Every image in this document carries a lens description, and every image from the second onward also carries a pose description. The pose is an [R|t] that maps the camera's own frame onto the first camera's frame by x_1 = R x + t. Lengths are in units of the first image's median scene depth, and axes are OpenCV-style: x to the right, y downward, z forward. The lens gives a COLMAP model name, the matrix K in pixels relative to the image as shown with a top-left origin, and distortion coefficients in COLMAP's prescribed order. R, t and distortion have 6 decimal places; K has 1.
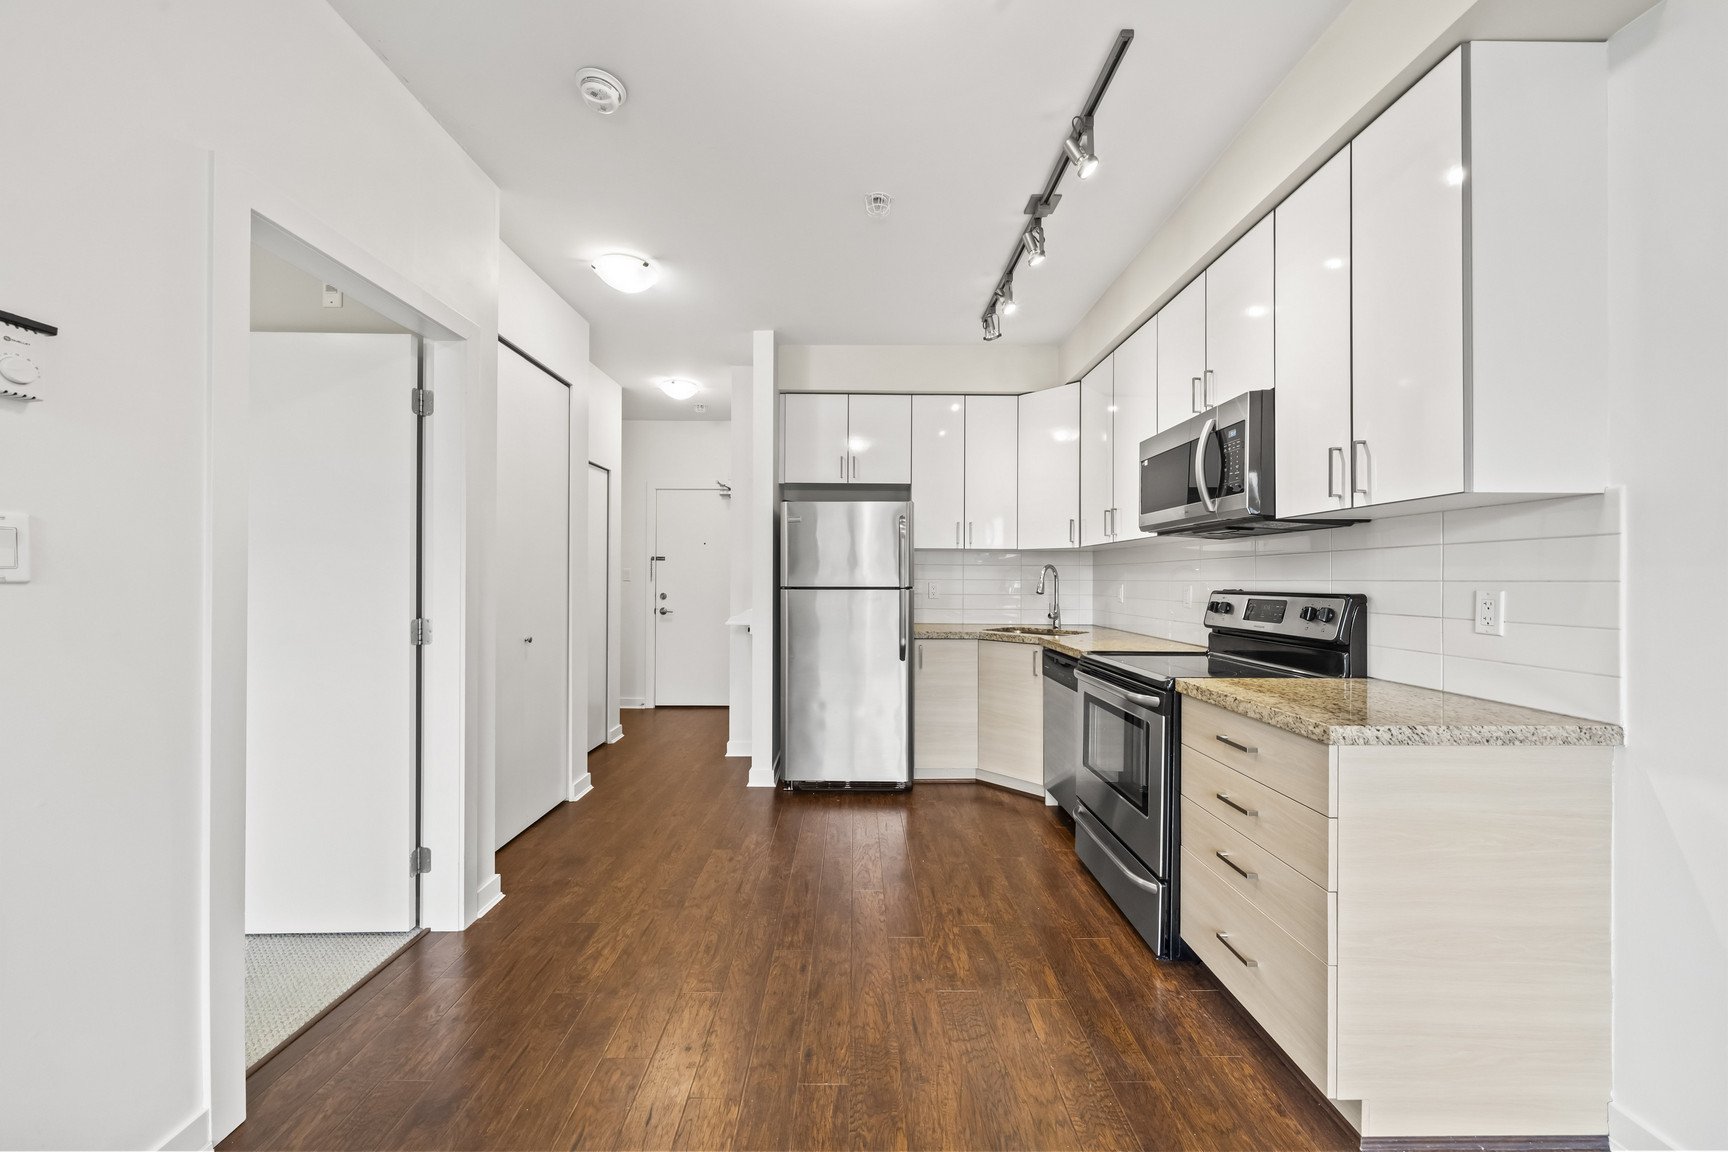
lens RADIAL K [[613.7, 0, 858.3], [0, 613.7, 577.2], [0, 0, 1]] dist [-0.002194, -0.000149]
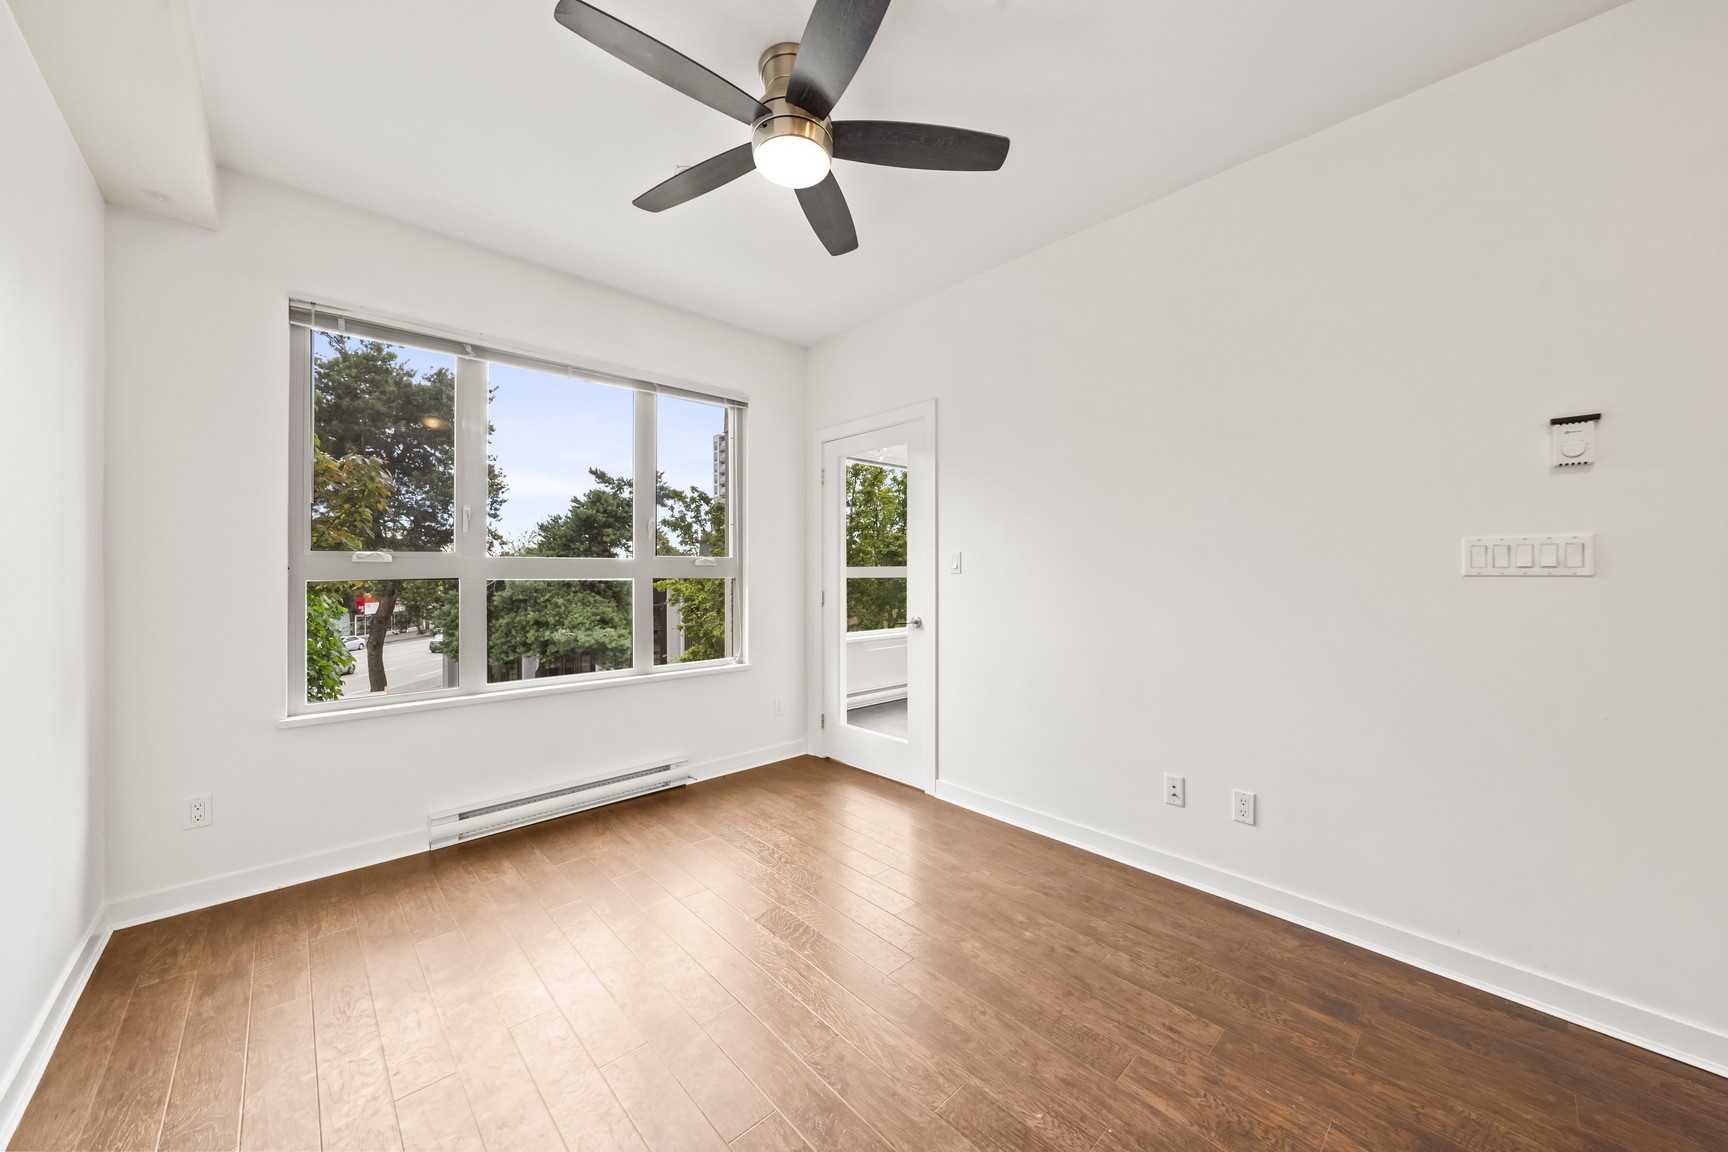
lens RADIAL K [[617.4, 0, 858.6], [0, 617.4, 570.8], [0, 0, 1]] dist [-0.001285, -0.000302]
pose [[-0.735137, -0.007510, -0.677877, 0.413881], [-0.002428, 0.999961, -0.008445, 0.004950], [0.677914, -0.004563, -0.735127, 0.313457]]
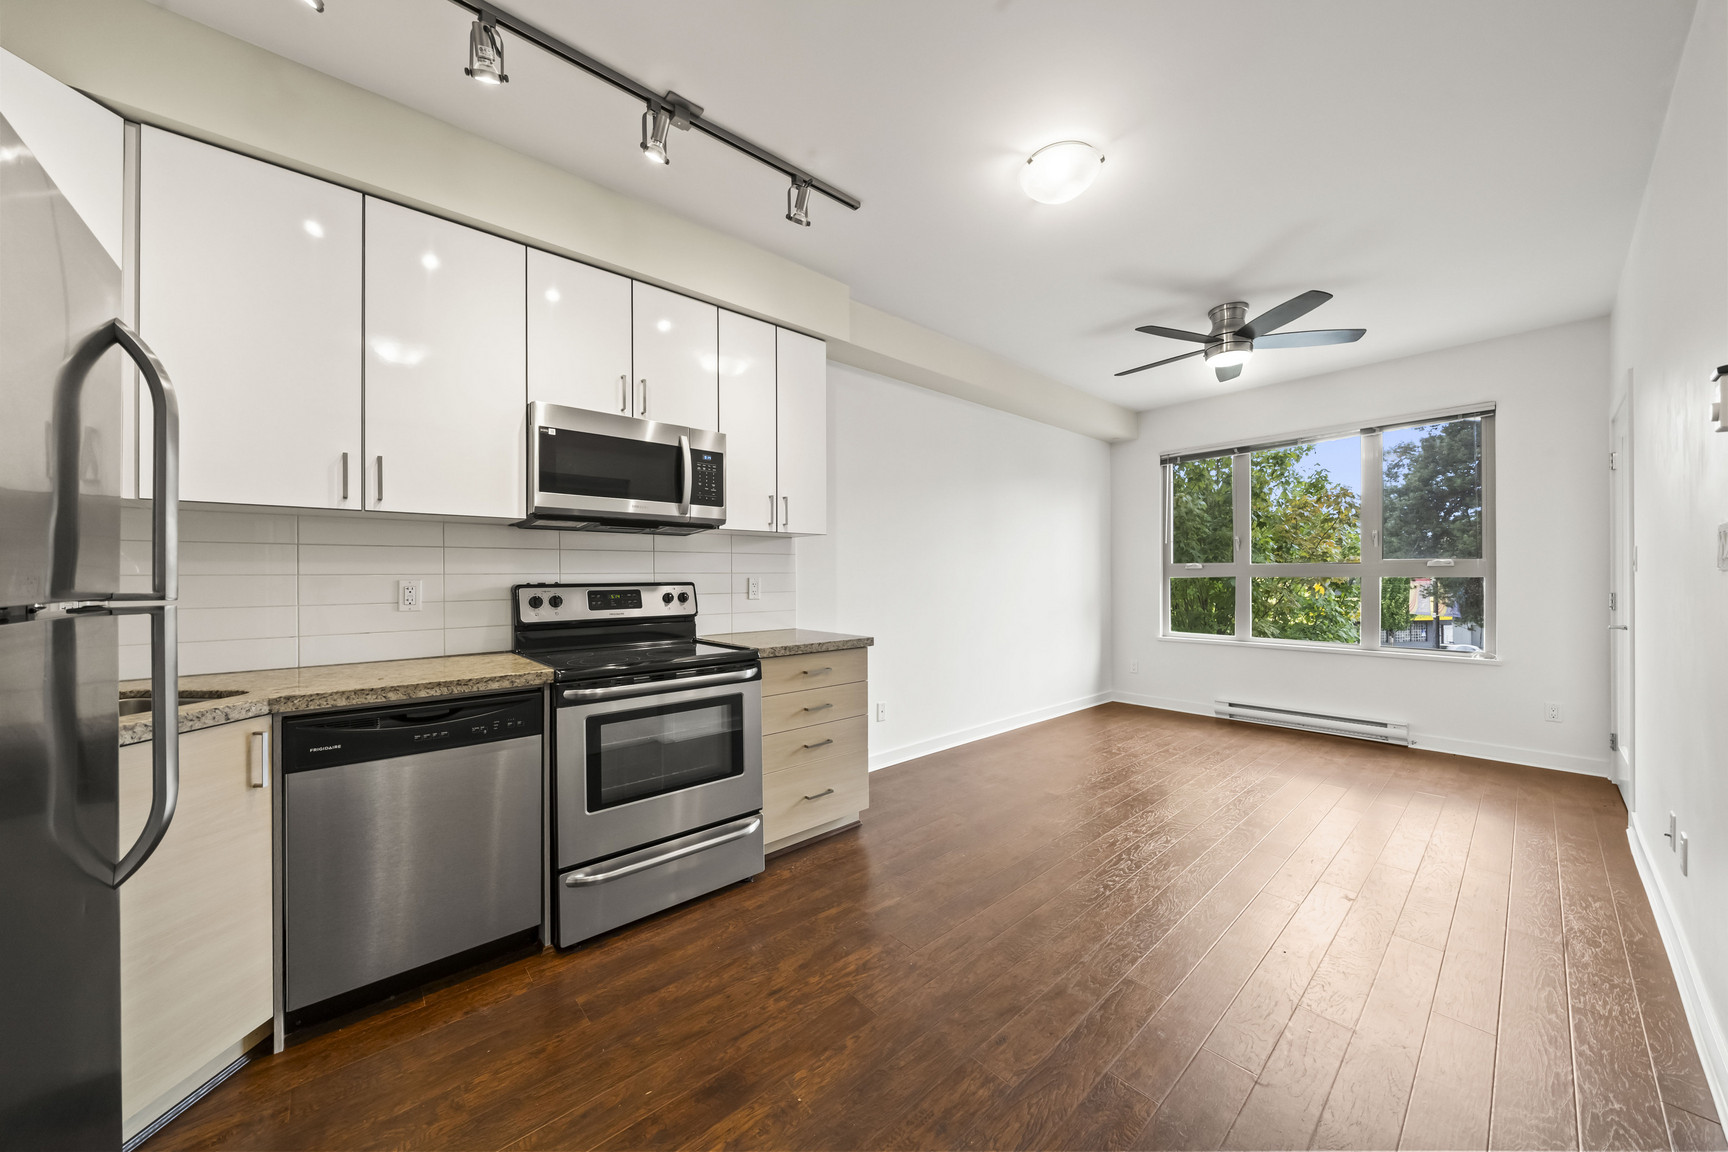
lens RADIAL K [[599.0, 0, 860.2], [0, 599.0, 576.2], [0, 0, 1]] dist [-0.001971, -0.000182]
pose [[-0.657369, -0.003277, 0.753562, -0.387785], [-0.001711, 0.999994, 0.002855, 0.005861], [-0.753567, 0.000587, -0.657371, 1.135096]]
